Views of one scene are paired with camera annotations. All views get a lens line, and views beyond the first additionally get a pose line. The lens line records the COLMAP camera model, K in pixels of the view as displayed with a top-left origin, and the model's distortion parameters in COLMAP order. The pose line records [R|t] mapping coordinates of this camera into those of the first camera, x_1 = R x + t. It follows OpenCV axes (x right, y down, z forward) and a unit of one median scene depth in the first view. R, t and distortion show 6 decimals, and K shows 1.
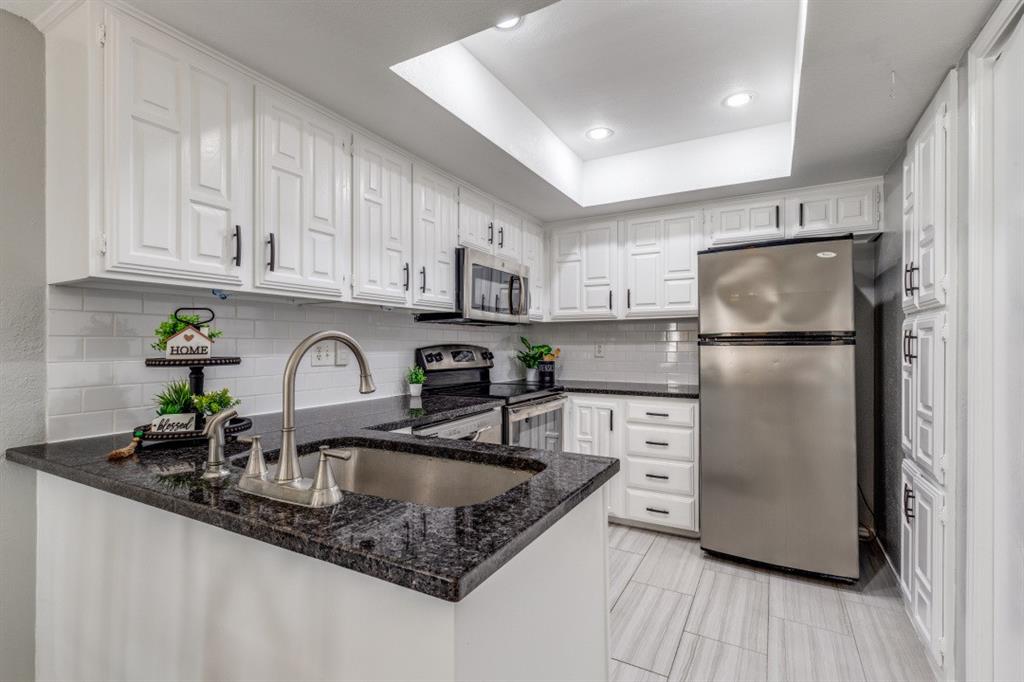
lens RADIAL K [[470.1, 0, 517.2], [0, 470.1, 344.4], [0, 0, 1]] dist [0.007715, -0.000739]
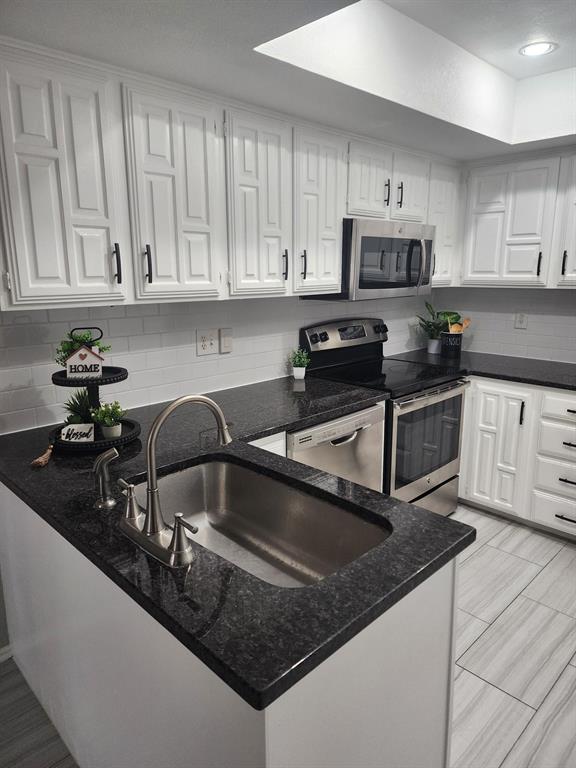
lens RADIAL K [[520.5, 0, 285.0], [0, 520.5, 381.0], [0, 0, 1]] dist [0.066285, -0.051035]
pose [[0.959385, 0.057662, -0.276144, 0.053254], [0.002553, 0.977072, 0.212892, -0.115352], [0.282088, -0.204951, 0.937241, -0.017124]]
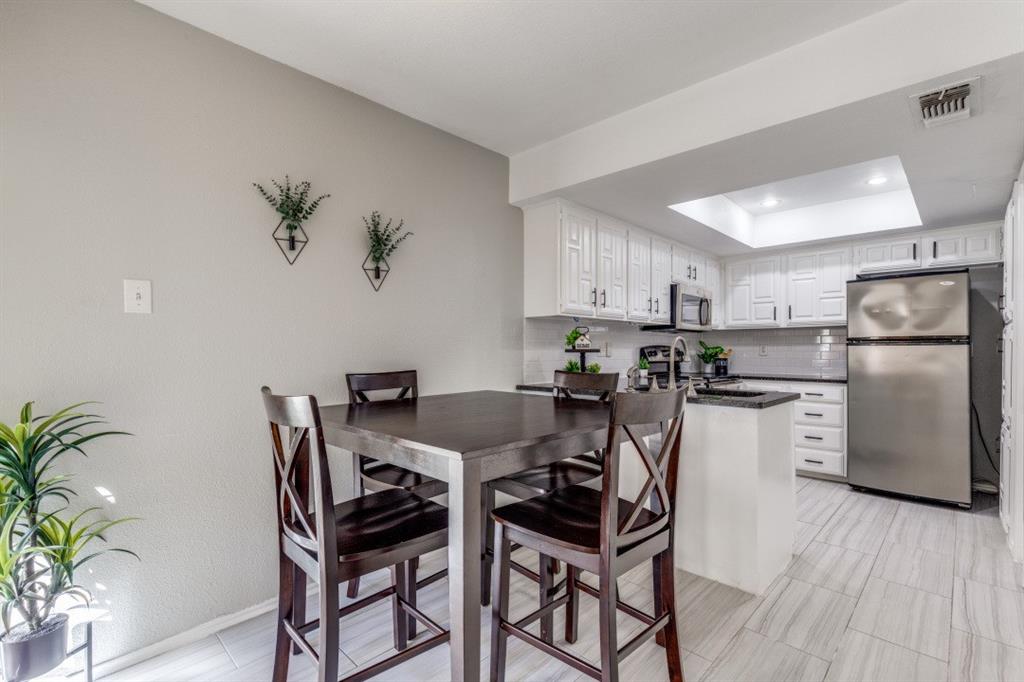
lens RADIAL K [[470.1, 0, 515.0], [0, 470.1, 350.9], [0, 0, 1]] dist [0.007715, -0.000739]
pose [[0.965975, 0.003062, -0.258617, -0.223618], [-0.002543, 0.999994, 0.002343, 0.017670], [0.258623, -0.001605, 0.965977, -0.661156]]
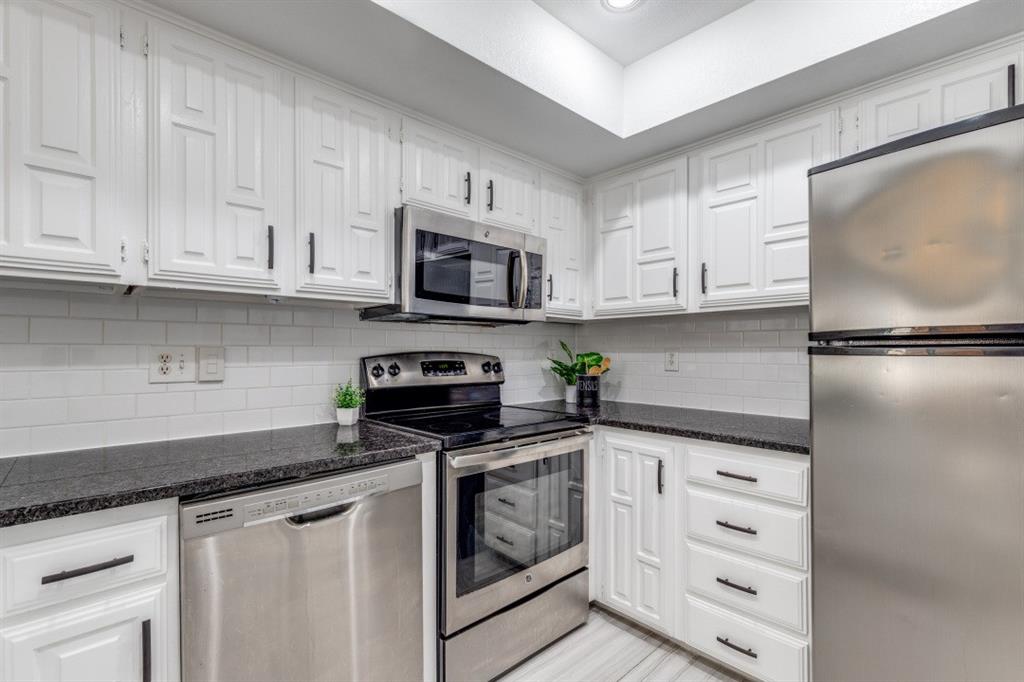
lens RADIAL K [[470.1, 0, 508.1], [0, 470.1, 352.3], [0, 0, 1]] dist [0.007715, -0.000739]
pose [[0.949134, 0.000028, -0.314872, 0.232199], [0.000502, 0.999999, 0.001603, -0.000607], [0.314871, -0.001679, 0.949133, 0.405207]]
